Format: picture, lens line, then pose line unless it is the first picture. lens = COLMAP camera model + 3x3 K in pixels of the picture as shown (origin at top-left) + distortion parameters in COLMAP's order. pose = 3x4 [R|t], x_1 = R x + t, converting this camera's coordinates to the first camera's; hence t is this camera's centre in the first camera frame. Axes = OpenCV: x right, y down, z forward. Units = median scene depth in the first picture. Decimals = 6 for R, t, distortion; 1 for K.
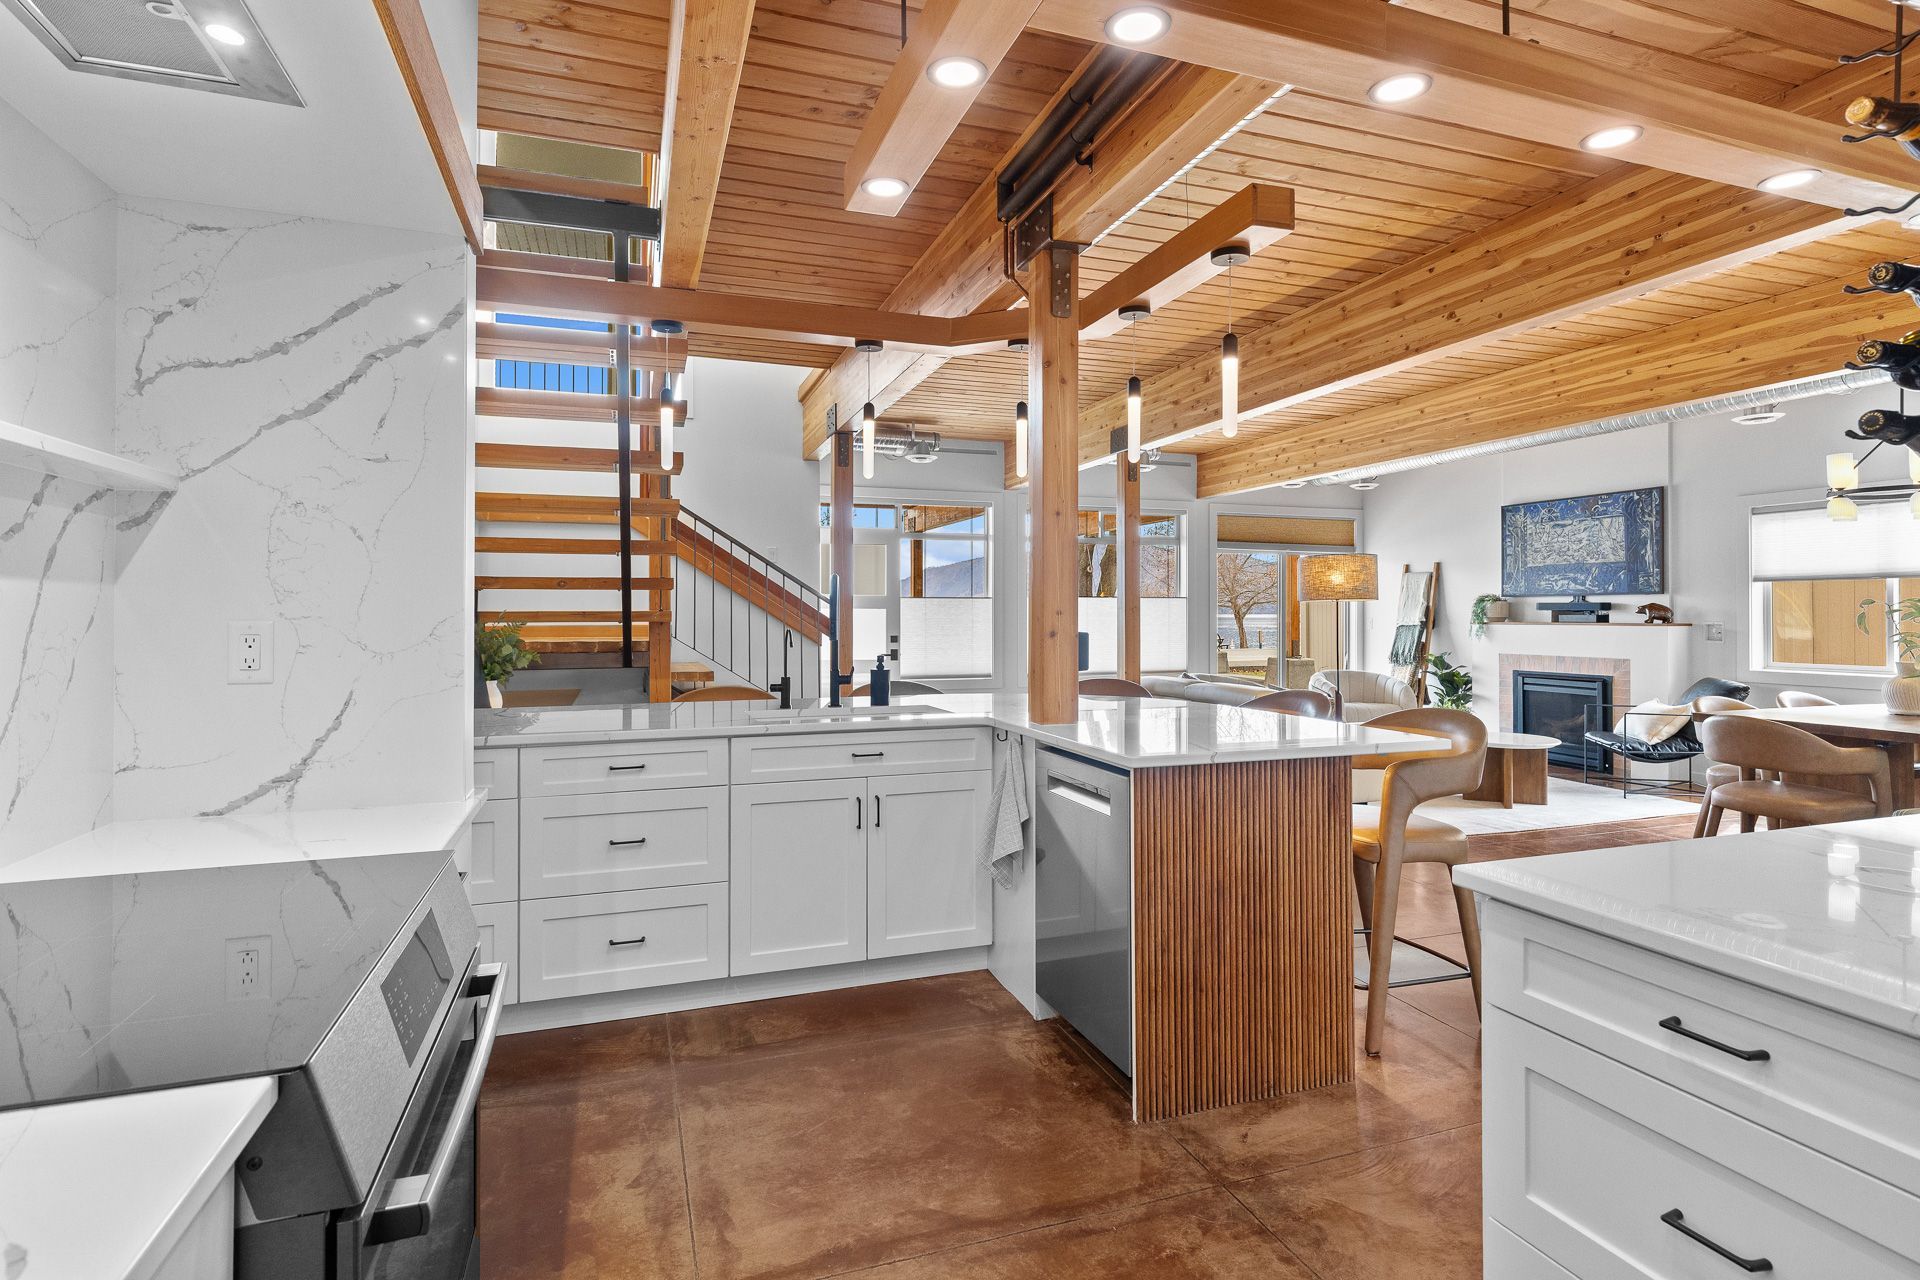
lens RADIAL K [[955.3, 0, 954.5], [0, 955.3, 608.2], [0, 0, 1]] dist [-0.005319, 0.000943]
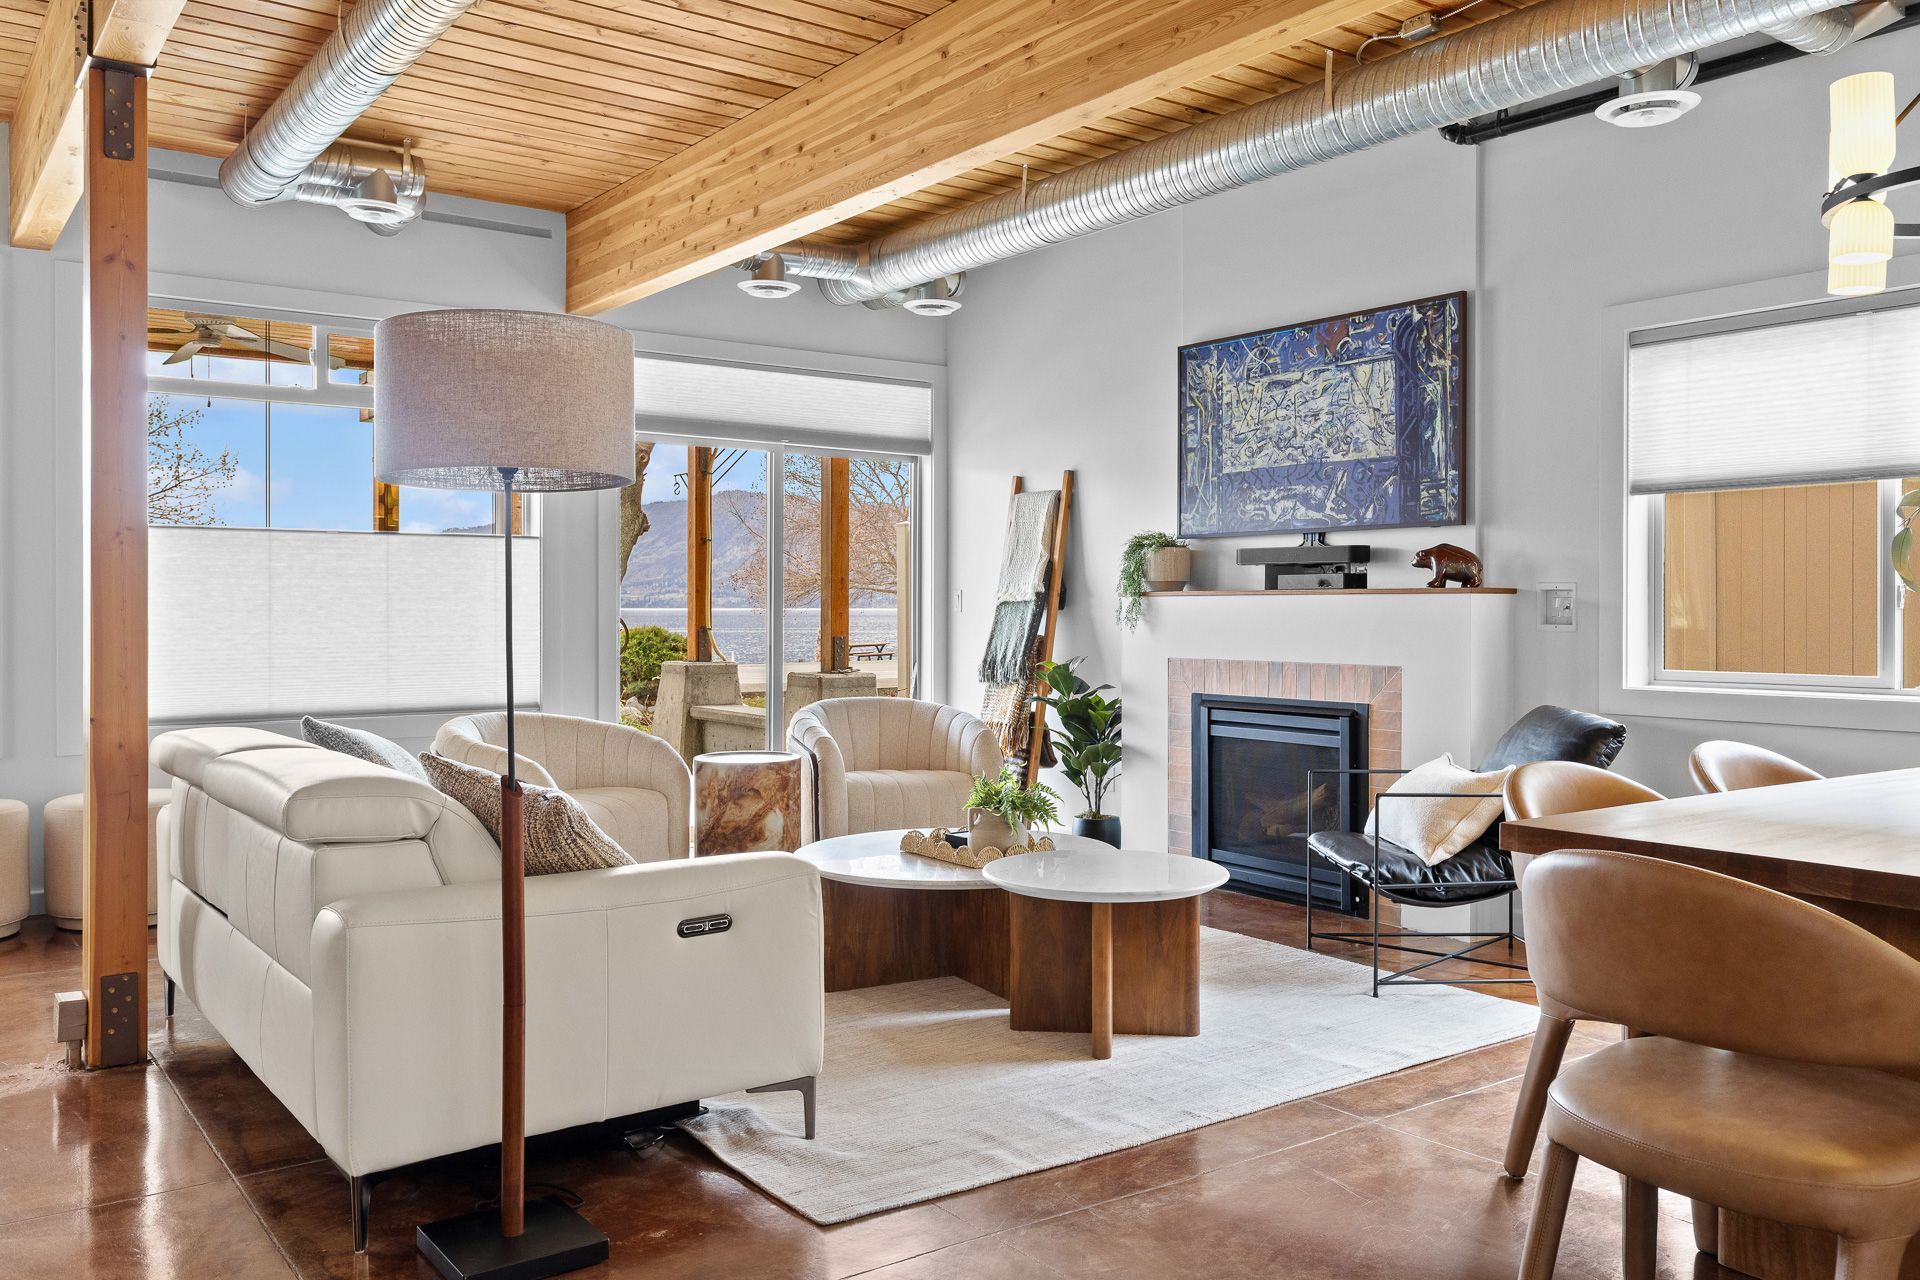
lens RADIAL K [[1521.1, 0, 961.7], [0, 1521.1, 610.8], [0, 0, 1]] dist [0.012788, -0.005041]
pose [[0.955377, 0.000052, 0.295388, 0.347984], [-0.002865, 0.999955, 0.009092, 0.024338], [-0.295374, -0.009533, 0.955334, 0.435097]]
